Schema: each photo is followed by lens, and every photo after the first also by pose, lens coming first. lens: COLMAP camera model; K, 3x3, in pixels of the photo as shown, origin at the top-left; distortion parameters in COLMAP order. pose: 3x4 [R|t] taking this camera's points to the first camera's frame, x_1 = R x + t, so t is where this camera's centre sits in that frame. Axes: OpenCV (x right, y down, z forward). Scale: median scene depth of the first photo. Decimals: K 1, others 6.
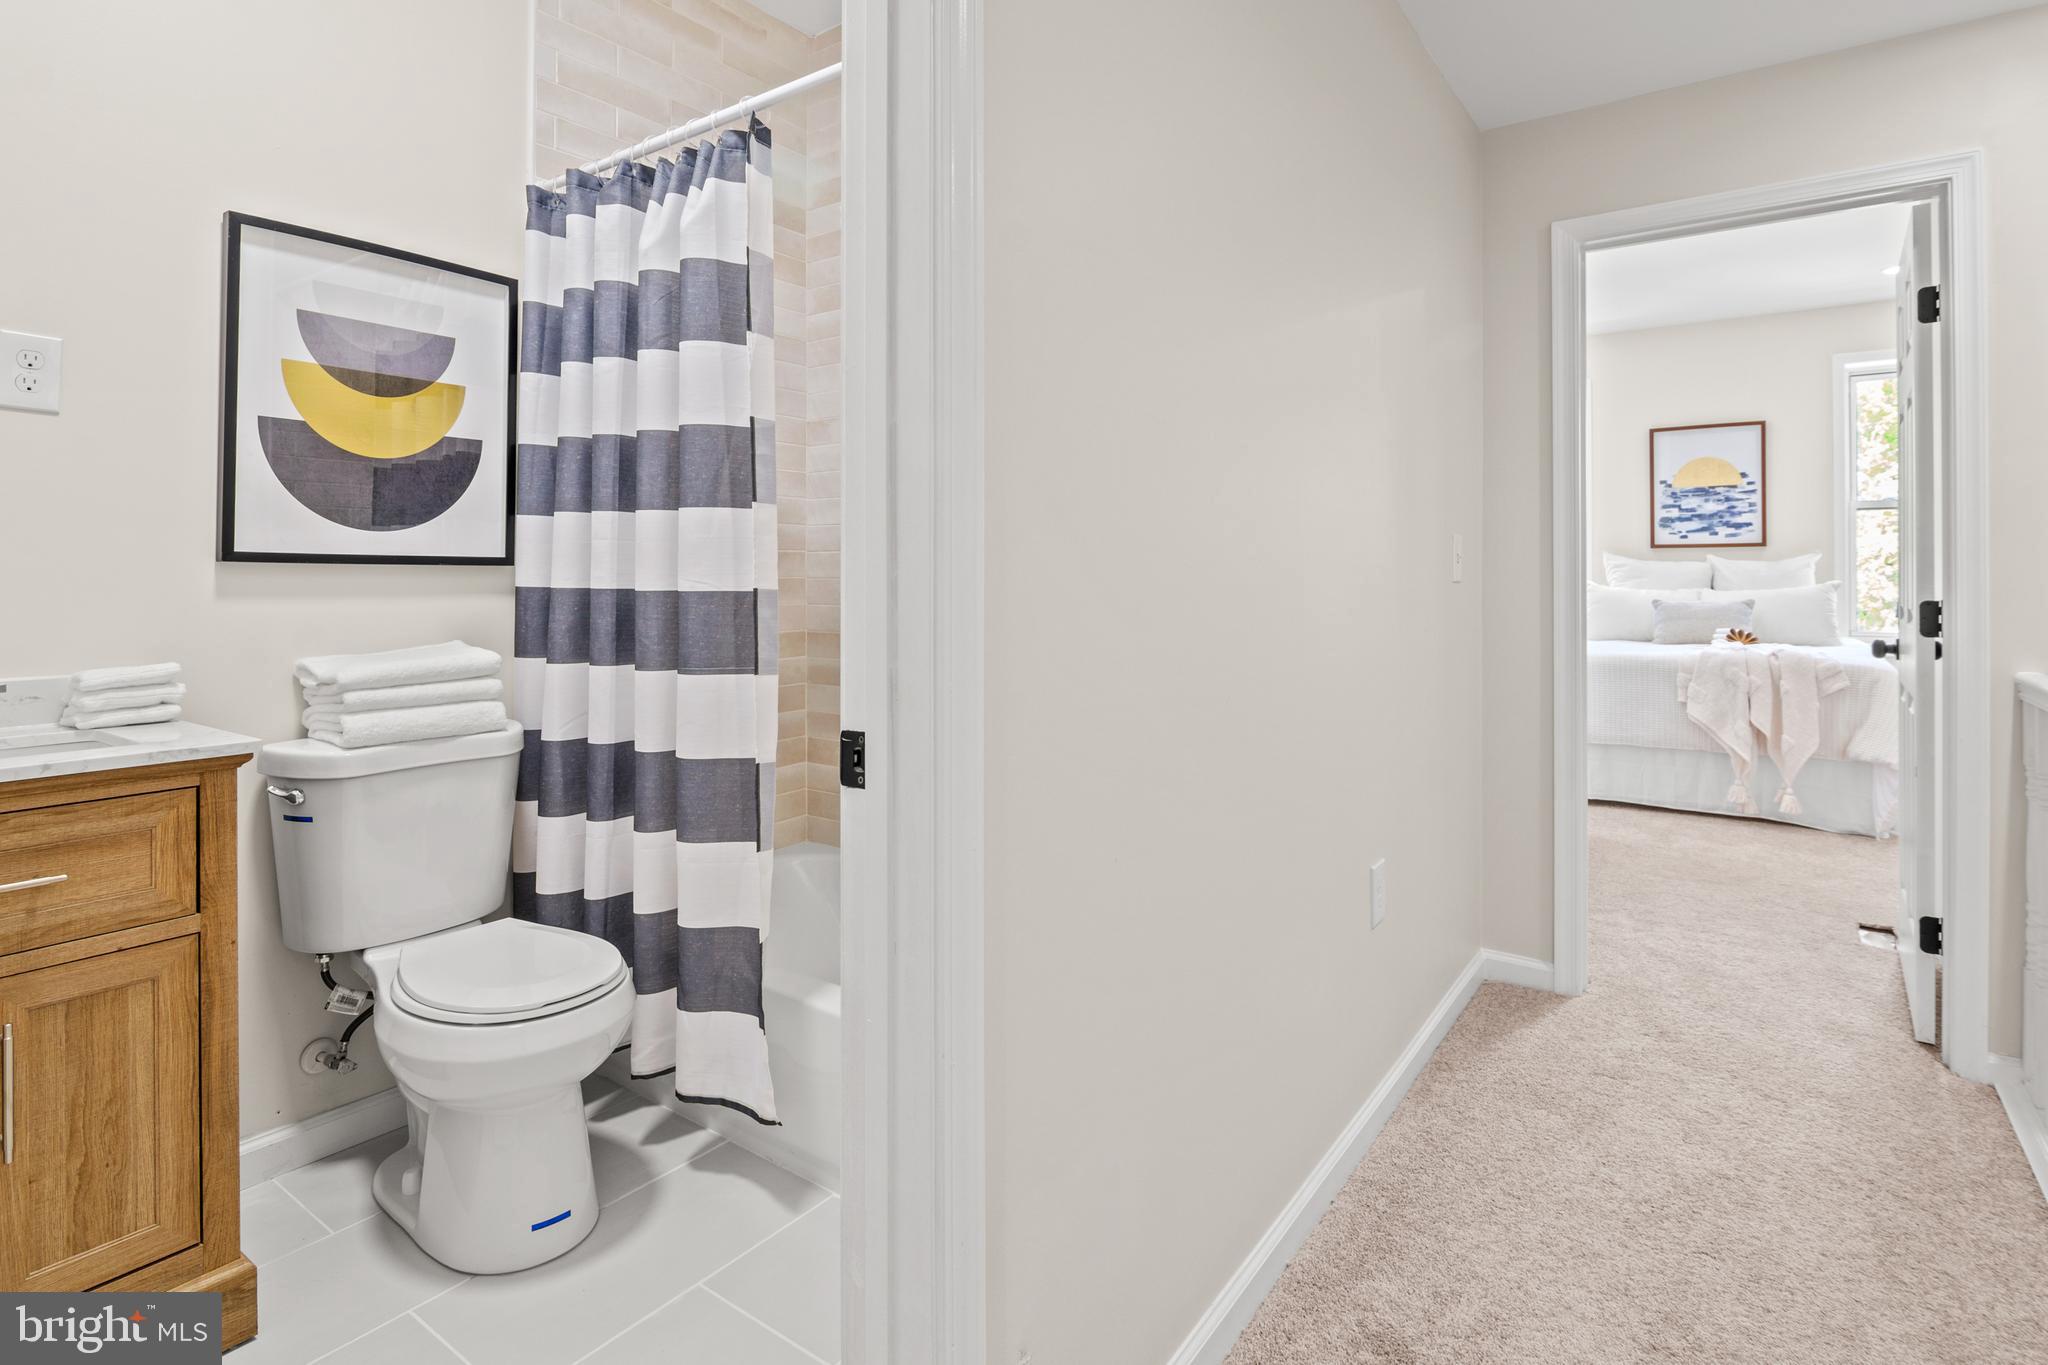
lens RADIAL K [[1029.8, 0, 1016.6], [0, 1029.8, 569.6], [0, 0, 1]] dist [-0.004560, -0.001030]
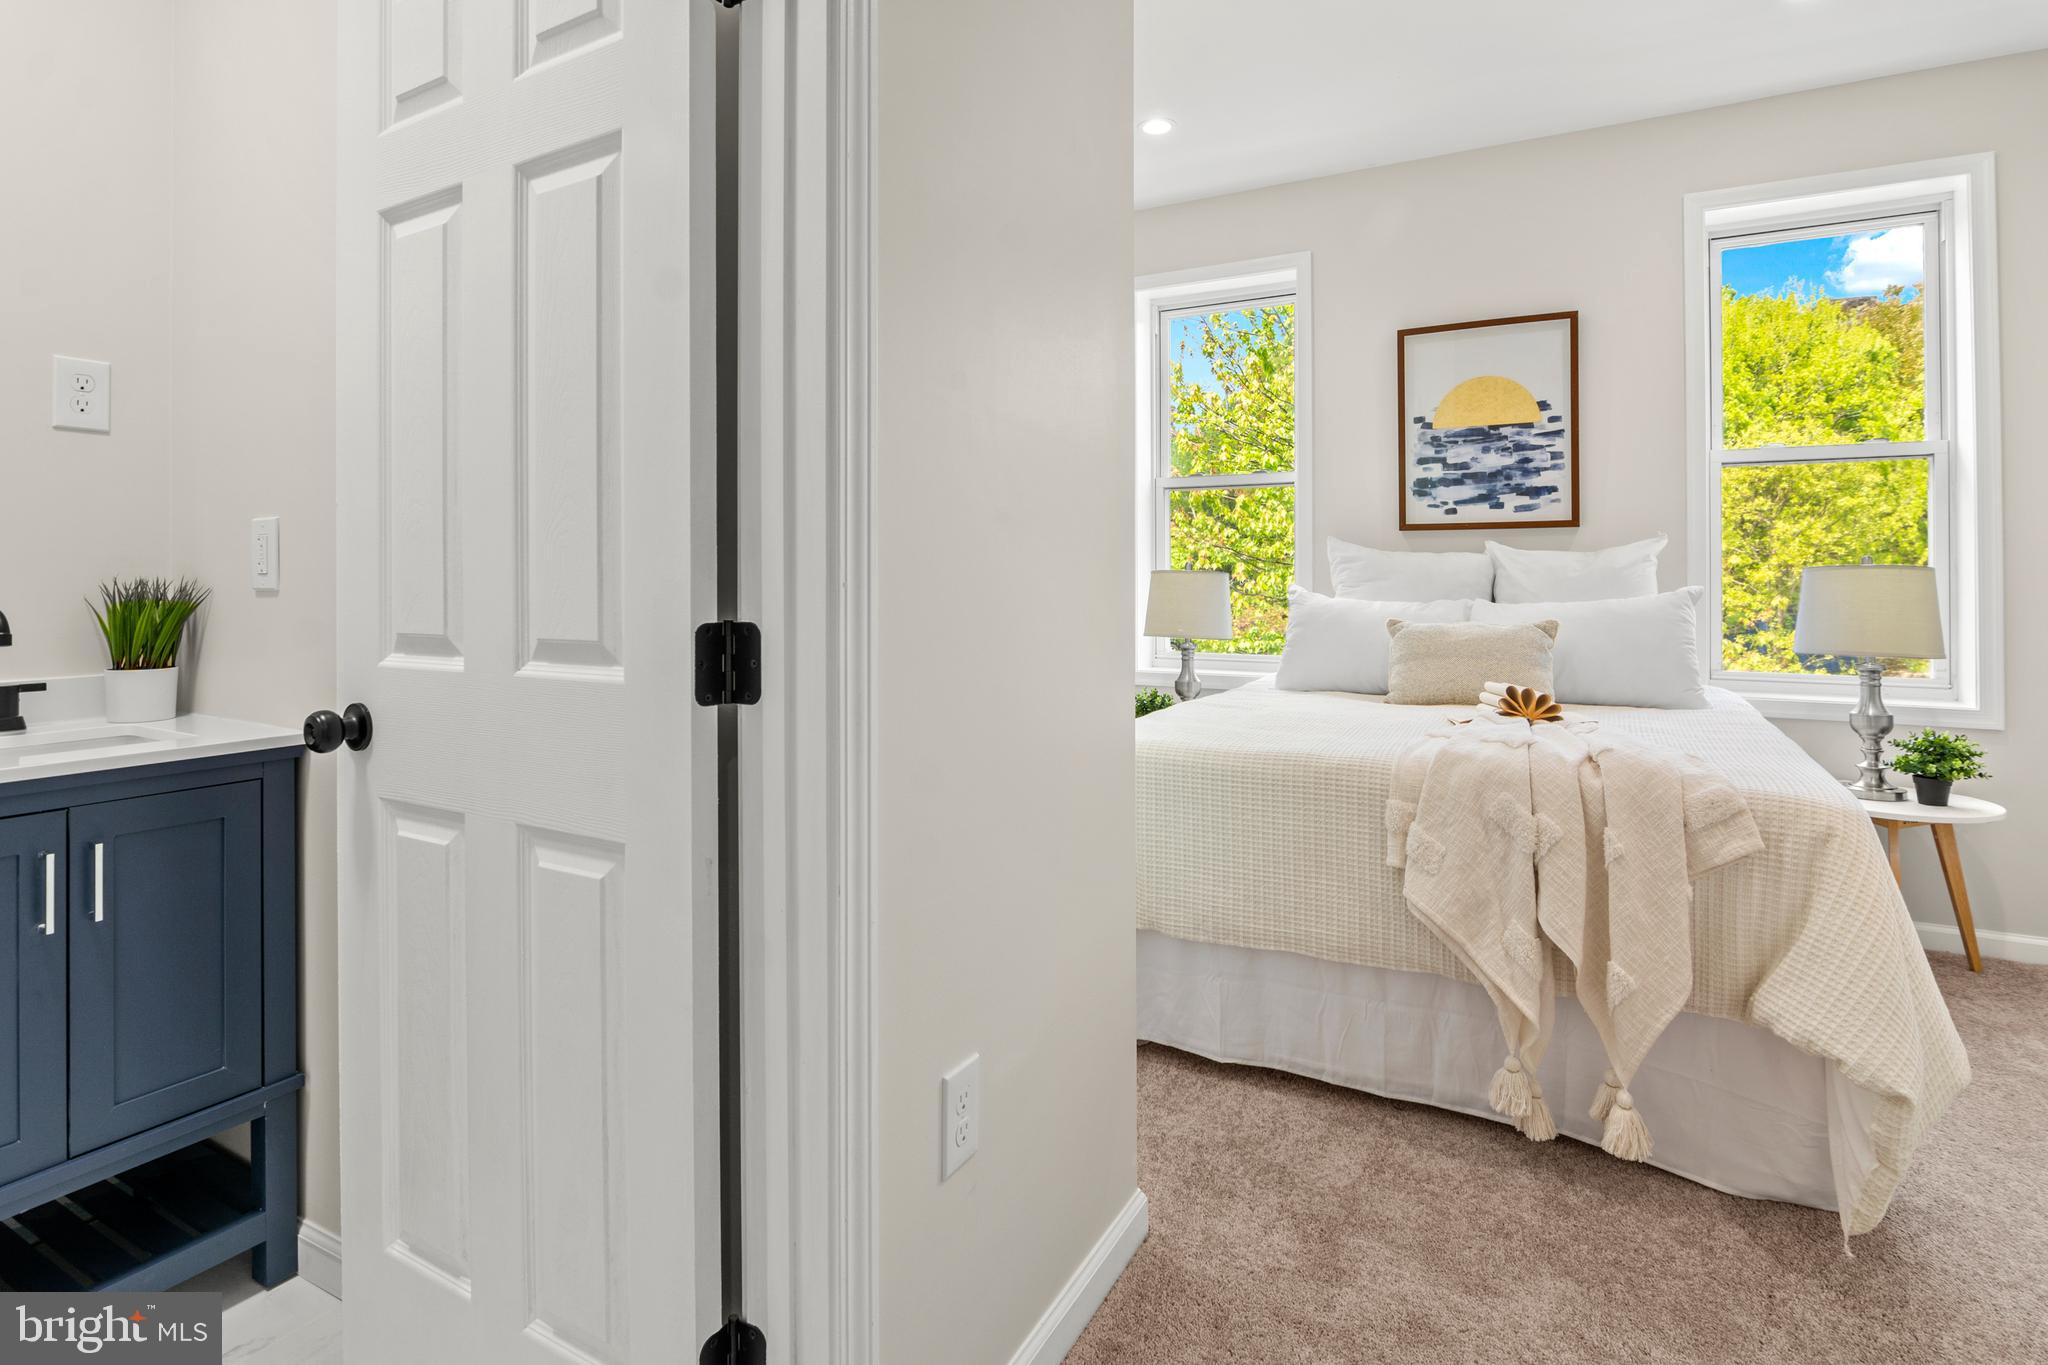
lens RADIAL K [[1029.8, 0, 1016.6], [0, 1029.8, 569.6], [0, 0, 1]] dist [-0.004560, -0.001030]
pose [[0.992103, 0.001640, 0.125415, 0.336308], [-0.001435, 0.999997, -0.001722, 0.003167], [-0.125417, 0.001529, 0.992103, 0.455747]]
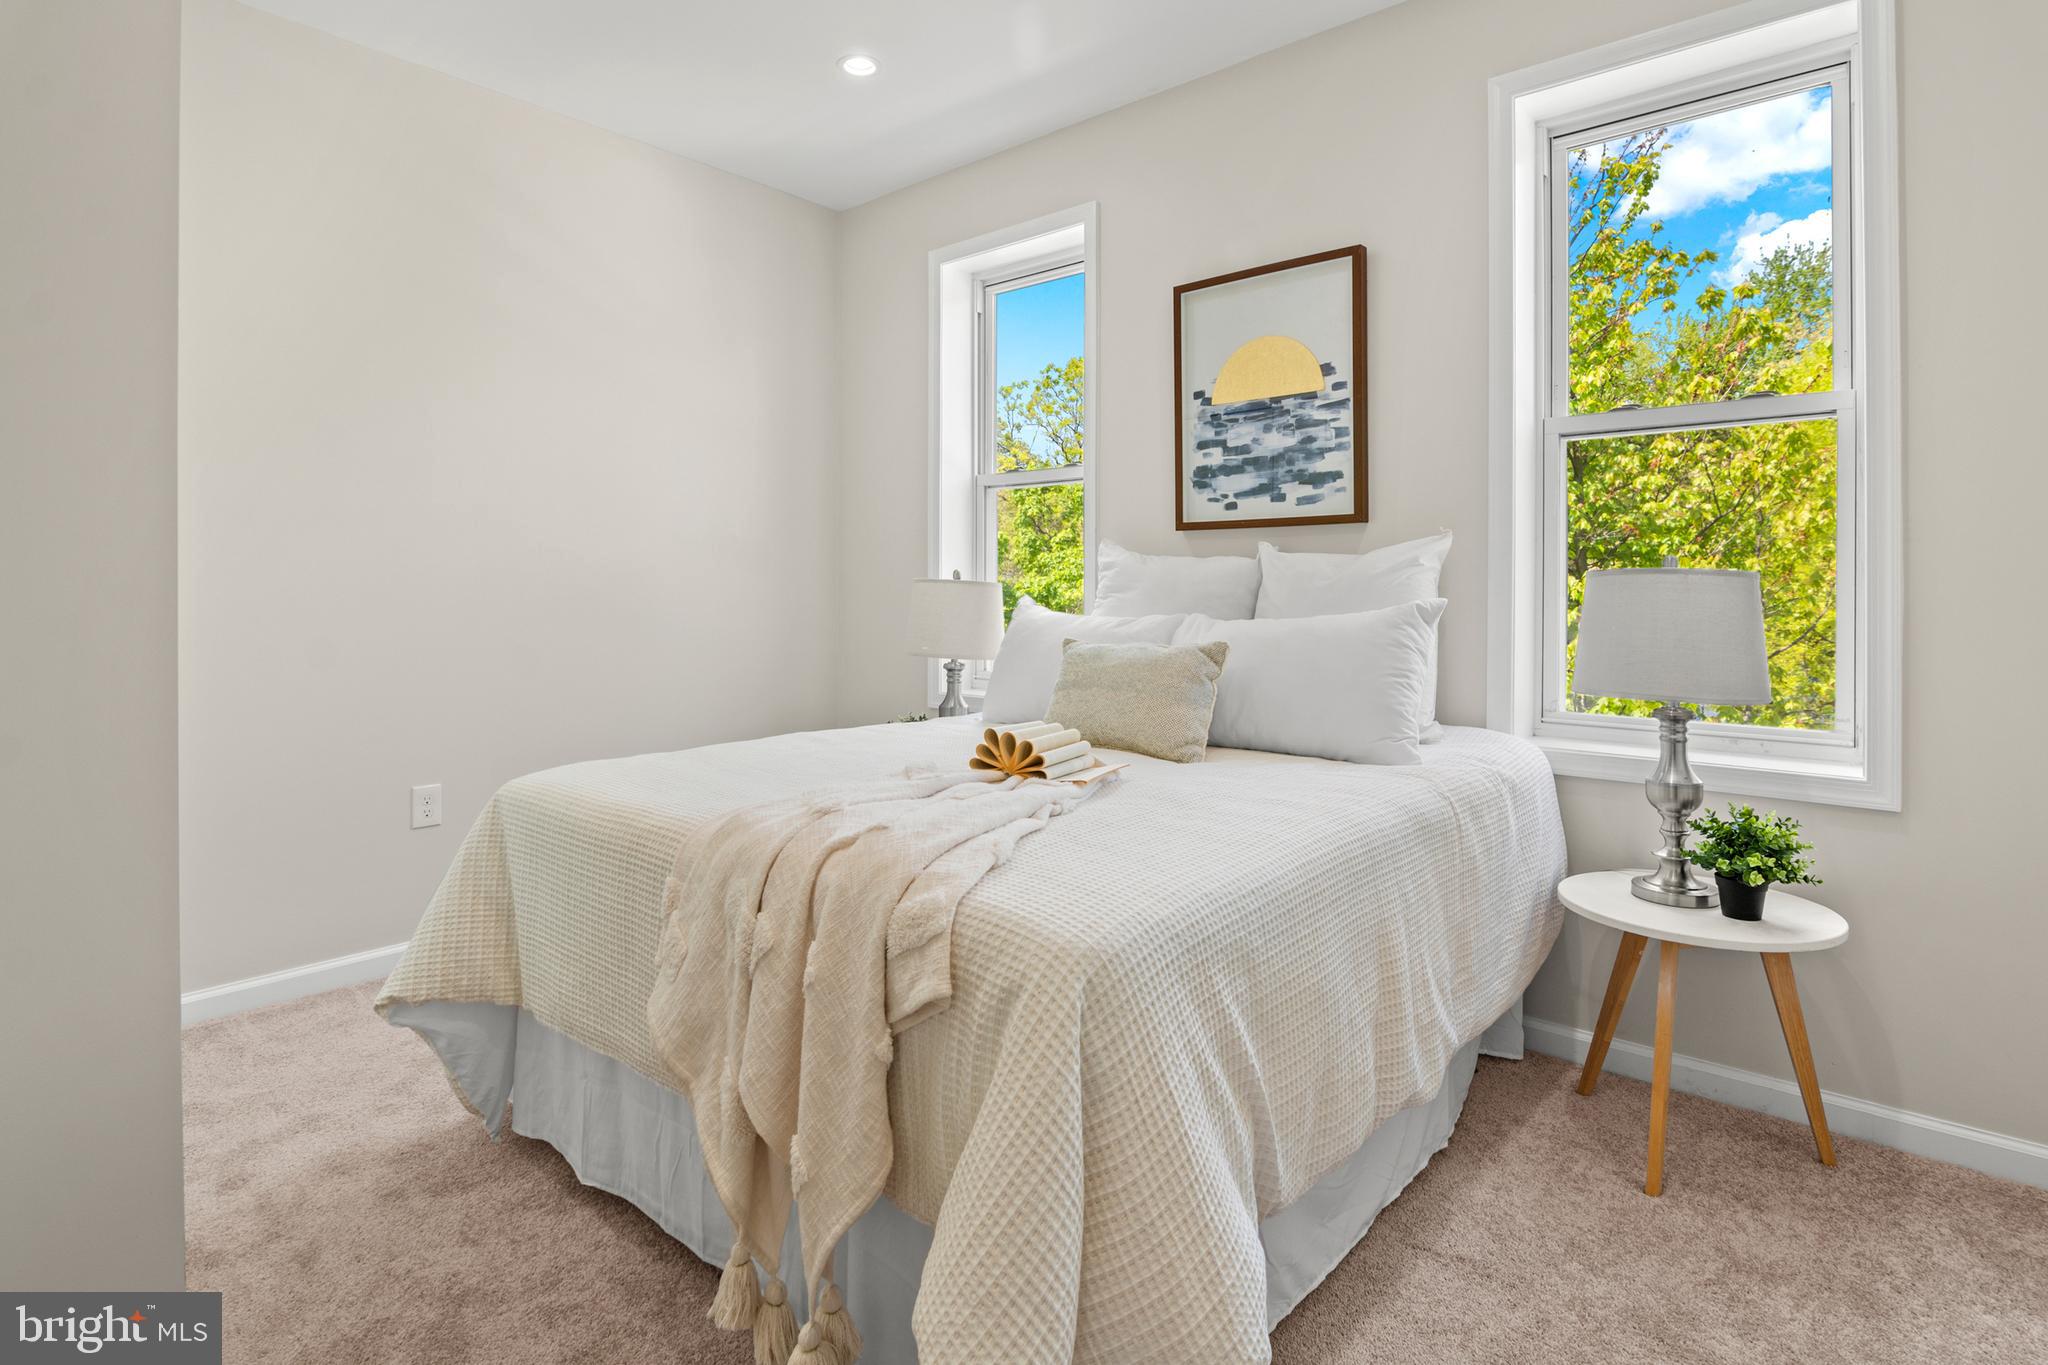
lens RADIAL K [[1022.1, 0, 1029.8], [0, 1022.1, 589.9], [0, 0, 1]] dist [-0.011074, -0.000802]
pose [[0.996568, 0.003439, -0.082710, 0.613891], [-0.003035, 0.999983, 0.005010, 0.005343], [0.082726, -0.004742, 0.996561, 0.531974]]
